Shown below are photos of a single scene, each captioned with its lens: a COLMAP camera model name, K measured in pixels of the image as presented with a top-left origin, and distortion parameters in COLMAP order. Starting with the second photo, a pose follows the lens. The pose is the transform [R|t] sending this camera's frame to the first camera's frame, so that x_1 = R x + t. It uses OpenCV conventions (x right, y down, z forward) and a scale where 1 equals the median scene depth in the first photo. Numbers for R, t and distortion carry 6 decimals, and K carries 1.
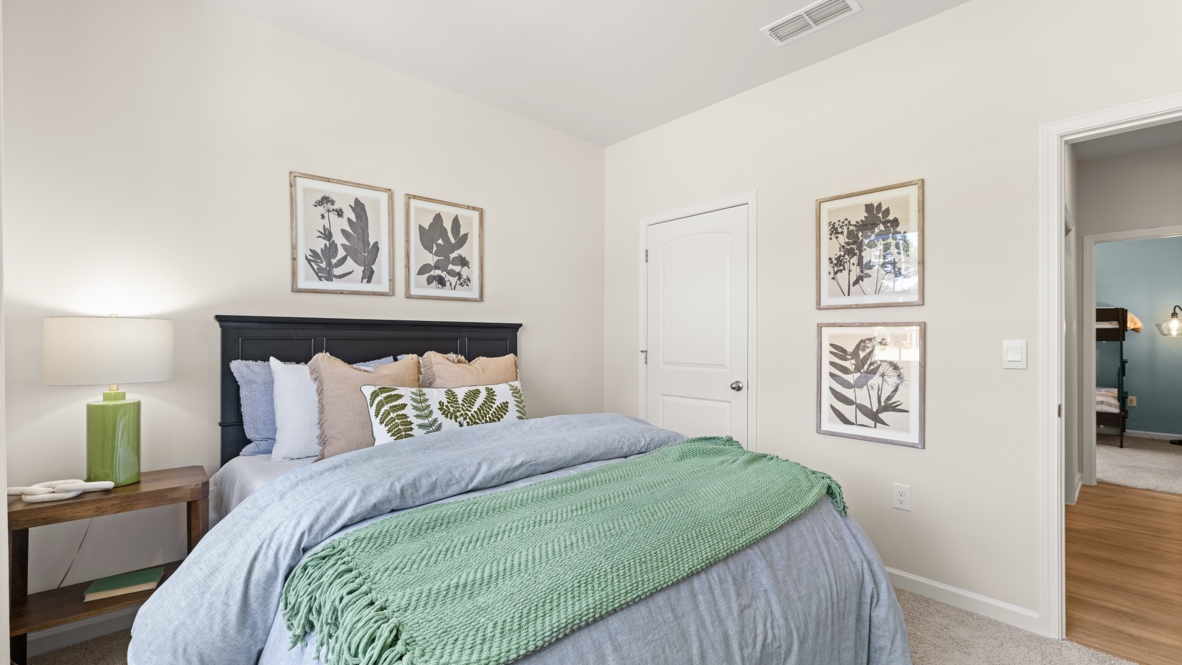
lens RADIAL K [[496.6, 0, 586.9], [0, 496.6, 339.0], [0, 0, 1]] dist [-0.000628, 0.000148]
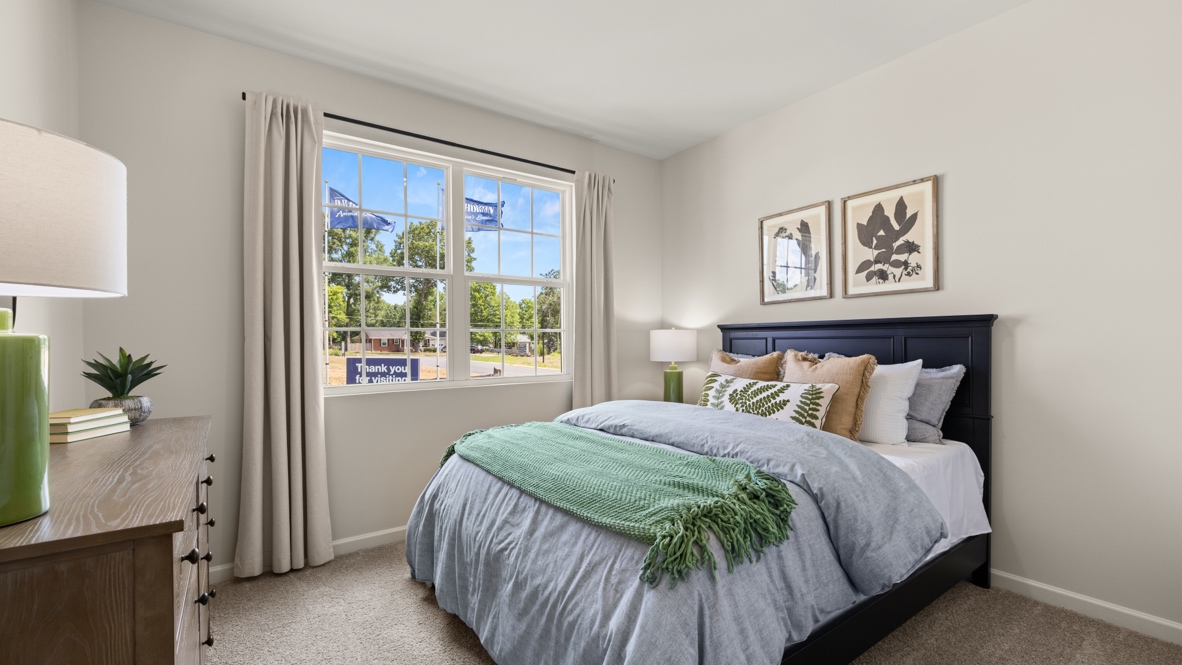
lens RADIAL K [[496.6, 0, 586.9], [0, 496.6, 339.0], [0, 0, 1]] dist [-0.000628, 0.000148]
pose [[-0.124432, -0.004509, -0.992218, 0.704269], [0.006749, 0.999963, -0.005391, 0.004142], [0.992205, -0.007367, -0.124397, 0.572202]]
